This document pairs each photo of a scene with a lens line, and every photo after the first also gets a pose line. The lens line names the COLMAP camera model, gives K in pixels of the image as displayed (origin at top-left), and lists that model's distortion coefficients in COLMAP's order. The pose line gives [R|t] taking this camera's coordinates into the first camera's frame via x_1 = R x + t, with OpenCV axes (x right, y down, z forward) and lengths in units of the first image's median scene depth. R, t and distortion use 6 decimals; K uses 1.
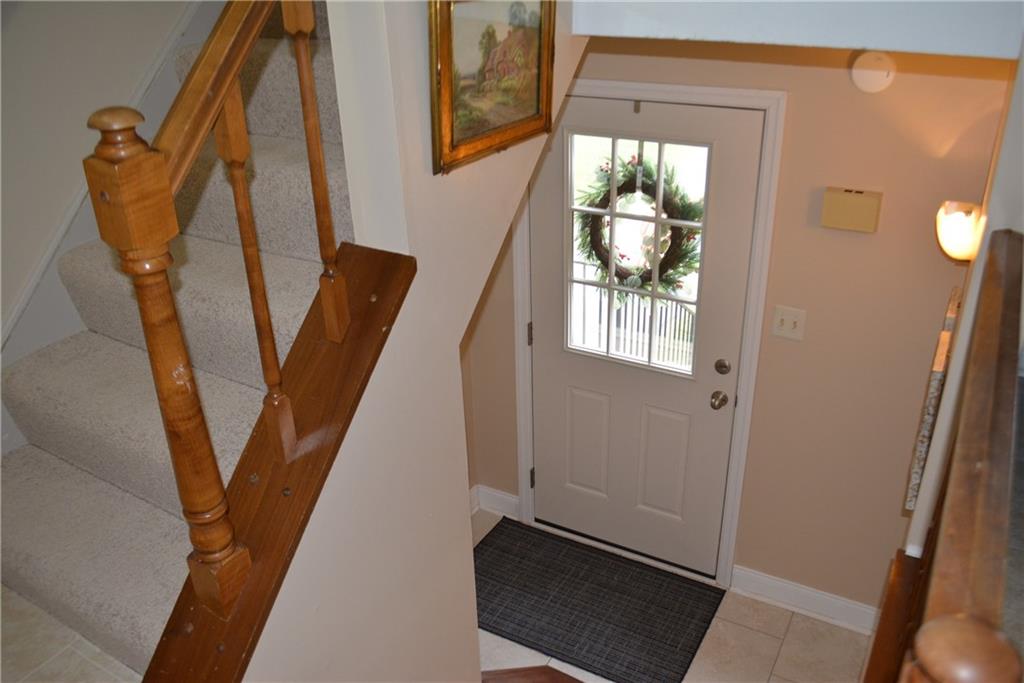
lens RADIAL K [[800.2, 0, 512.2], [0, 800.2, 325.9], [0, 0, 1]] dist [-0.131289, 0.000822]
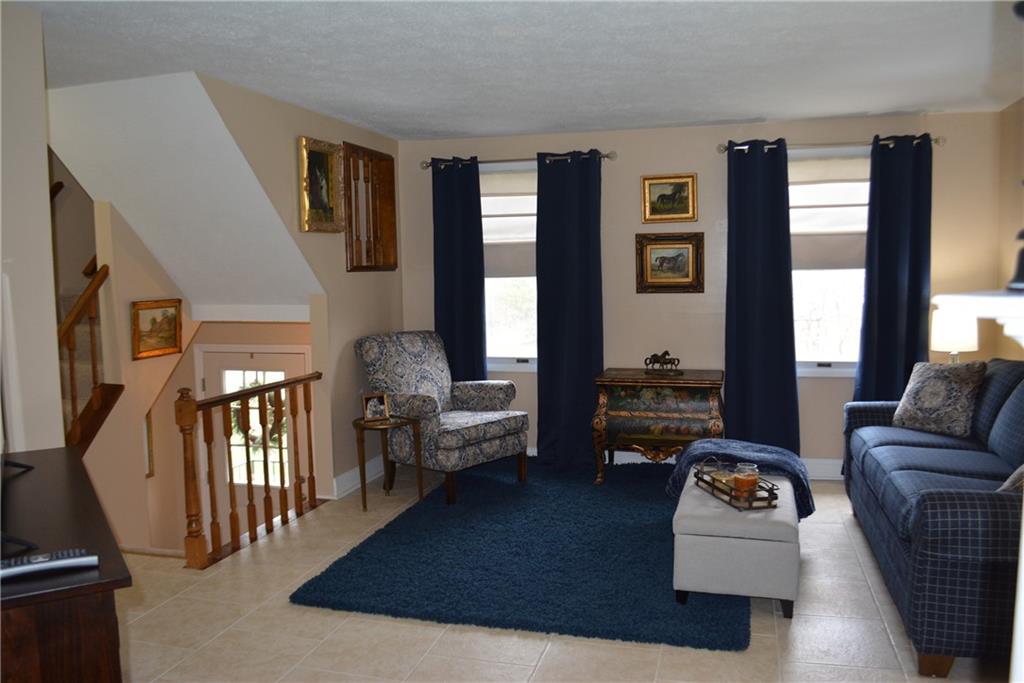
lens RADIAL K [[781.7, 0, 511.9], [0, 781.7, 336.7], [0, 0, 1]] dist [-0.125754, 0.077783]
pose [[0.967576, -0.001992, 0.252574, 0.526422], [0.090904, 0.935709, -0.340860, 0.784322], [-0.235657, 0.352768, 0.905550, -1.888054]]
